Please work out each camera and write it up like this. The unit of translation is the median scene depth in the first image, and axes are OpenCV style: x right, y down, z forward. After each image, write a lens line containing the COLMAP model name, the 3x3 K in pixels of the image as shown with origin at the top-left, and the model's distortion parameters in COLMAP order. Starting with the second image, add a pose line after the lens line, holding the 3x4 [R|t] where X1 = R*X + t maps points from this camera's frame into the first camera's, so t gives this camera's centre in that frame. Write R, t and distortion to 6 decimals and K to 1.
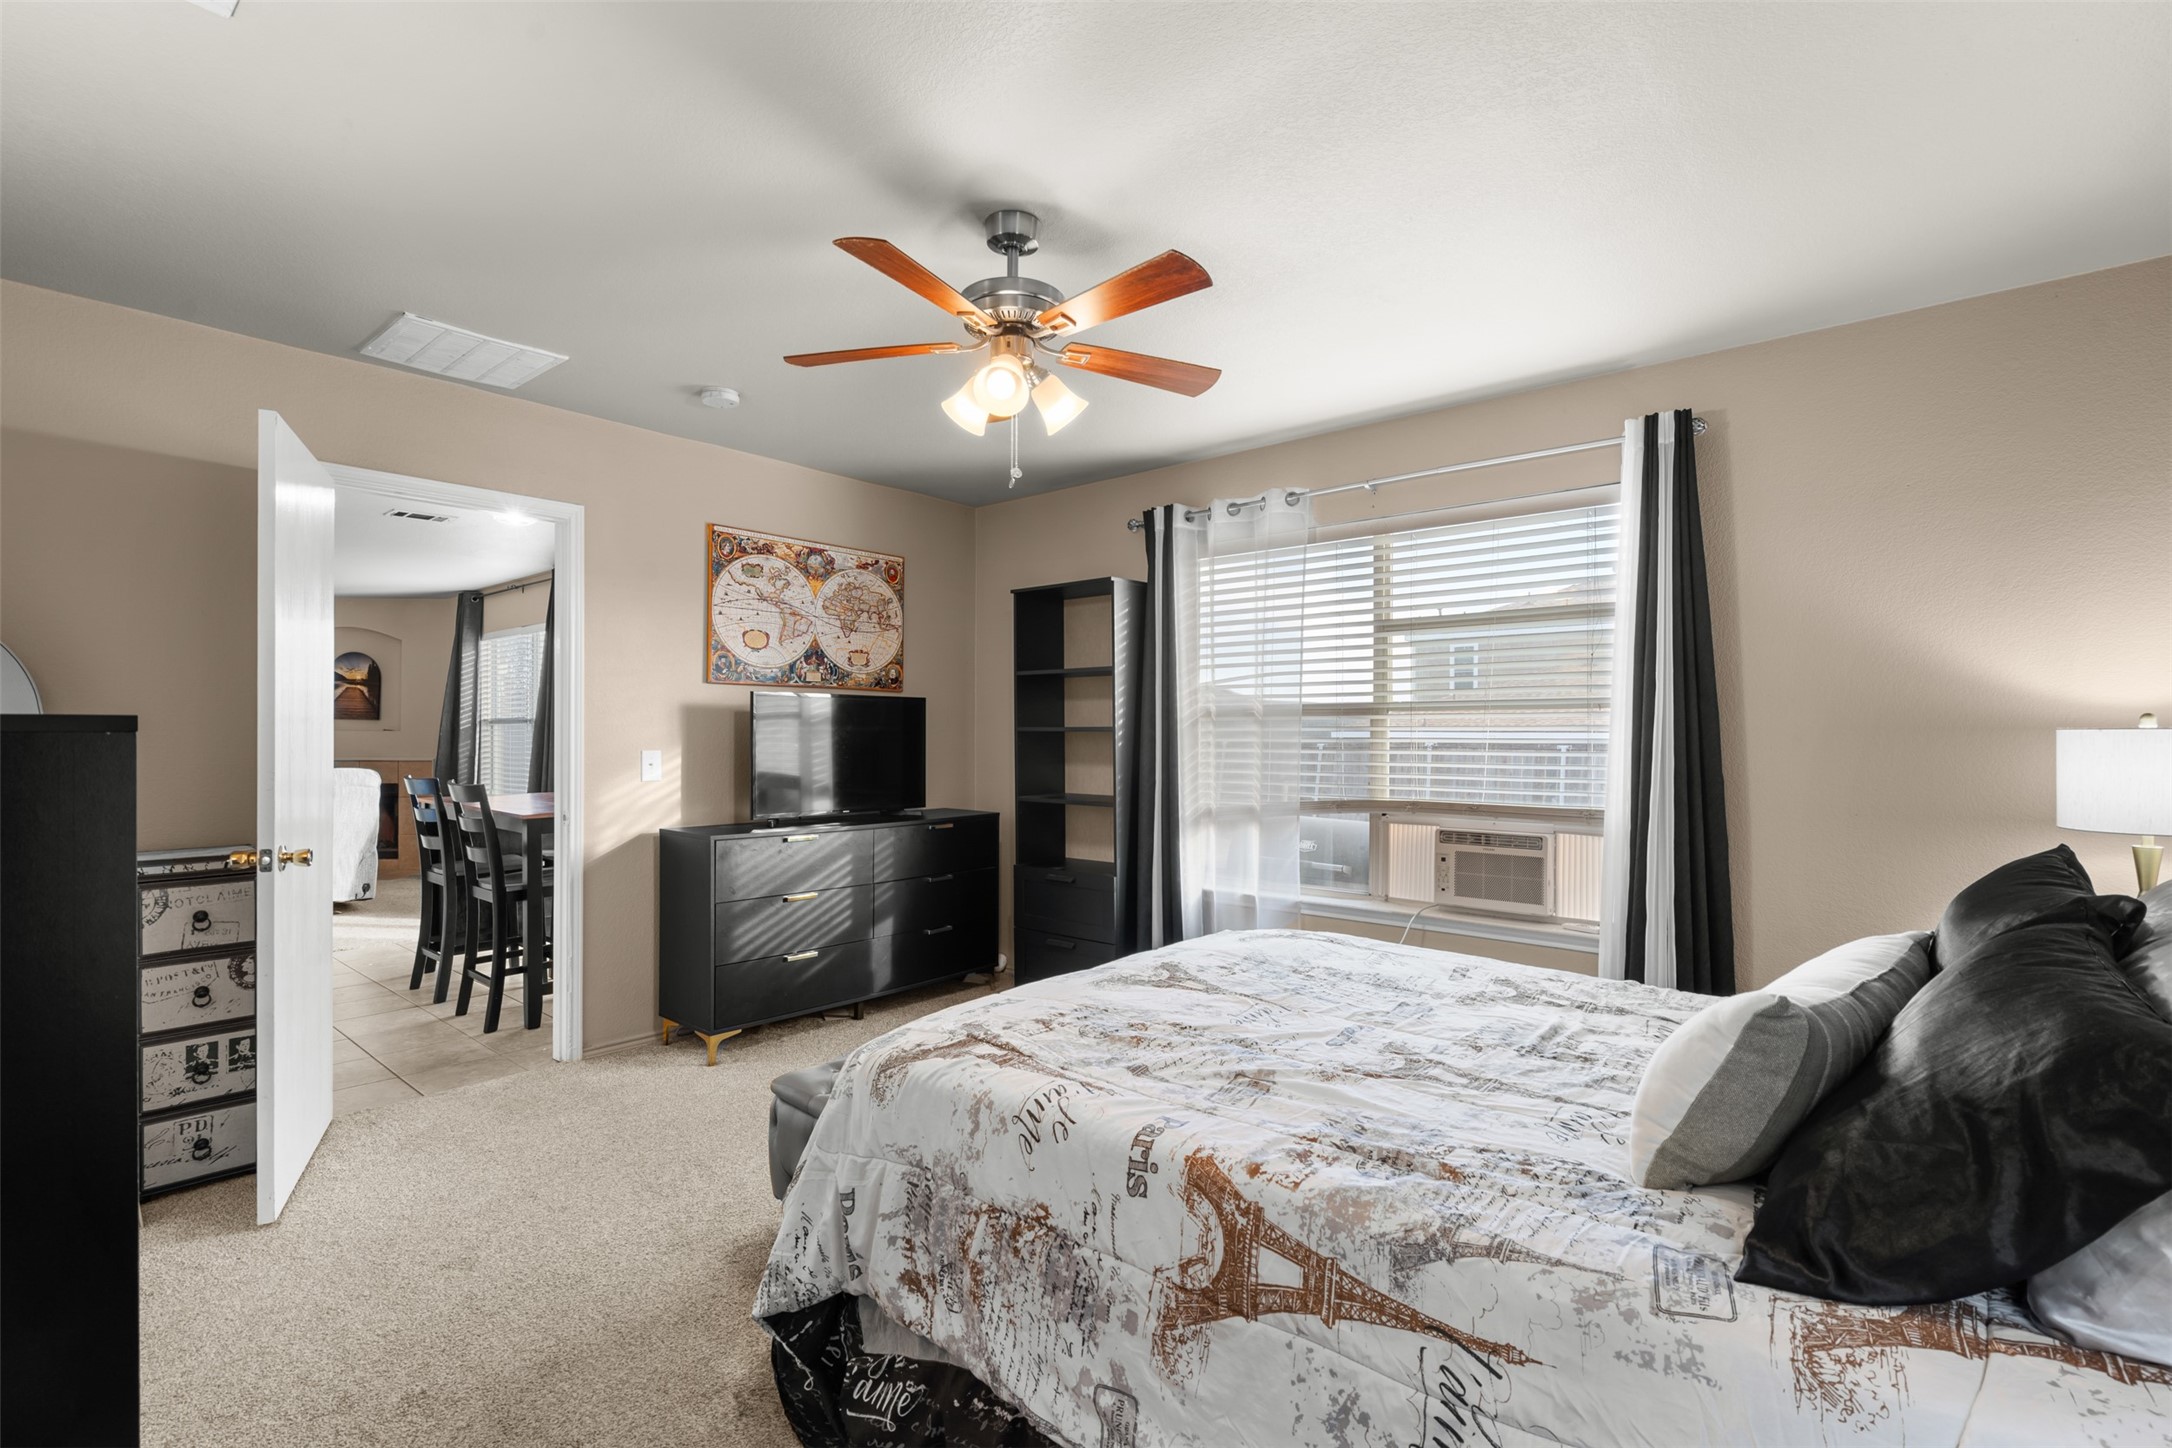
lens RADIAL K [[1013.9, 0, 1084.8], [0, 1013.9, 724.7], [0, 0, 1]] dist [-0.006262, 0.002705]
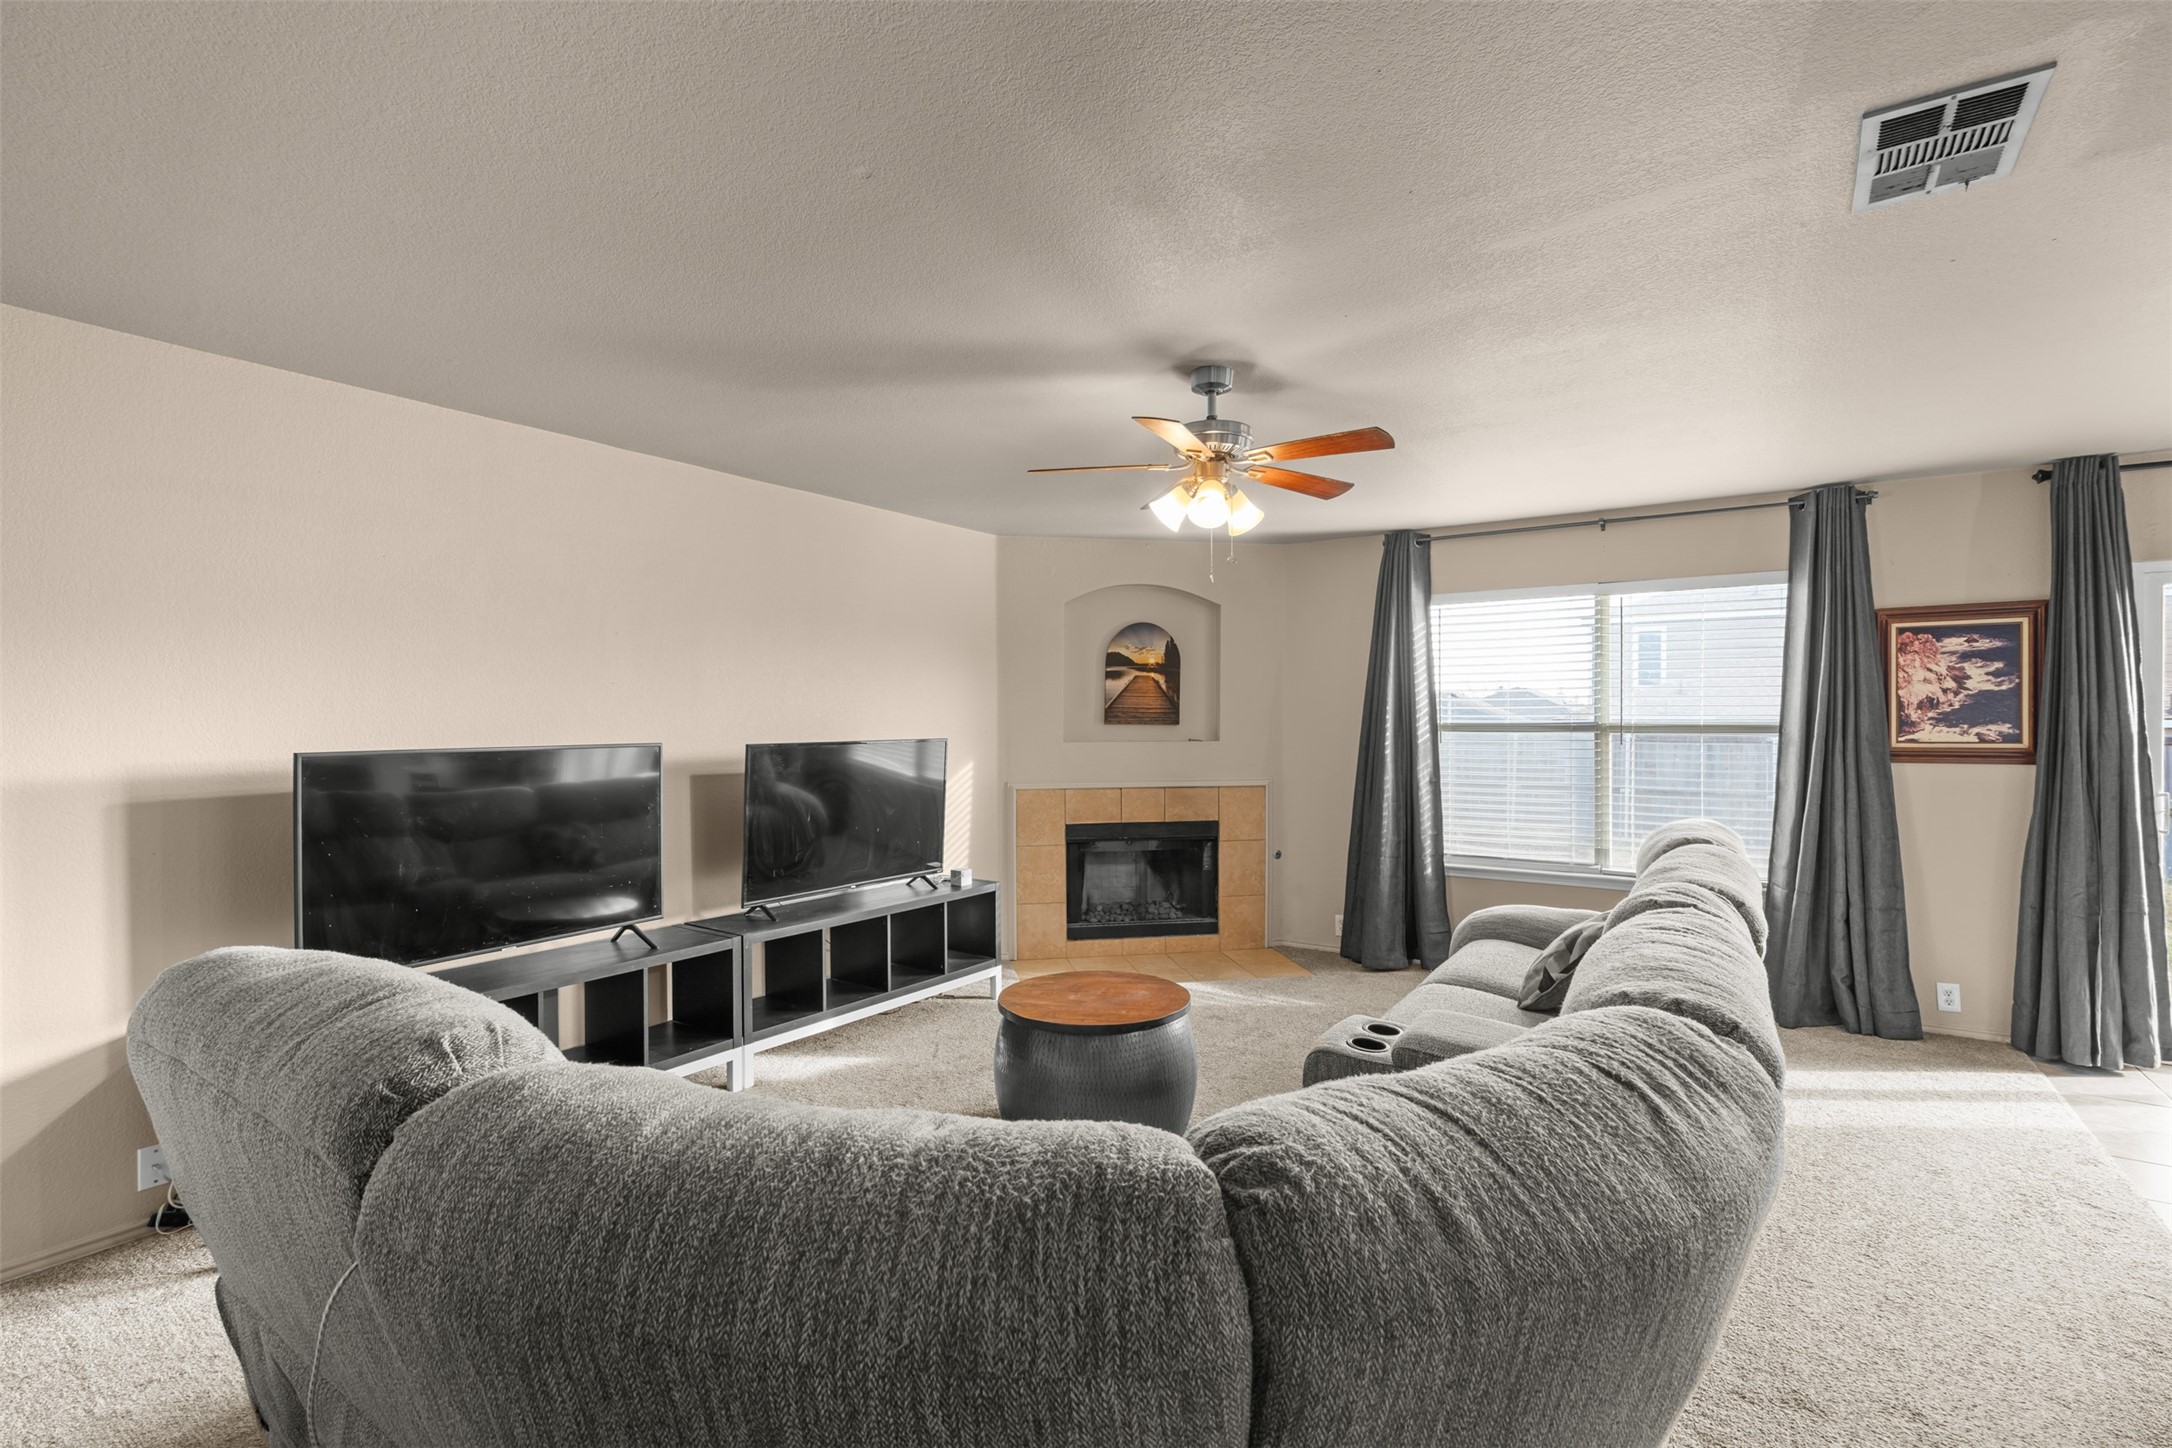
lens RADIAL K [[1013.9, 0, 1095.5], [0, 1013.9, 727.6], [0, 0, 1]] dist [-0.006262, 0.002705]
pose [[0.992290, -0.007756, 0.123698, -0.837700], [0.006034, 0.999880, 0.014290, -0.012504], [-0.123794, -0.013433, 0.992217, 0.342806]]
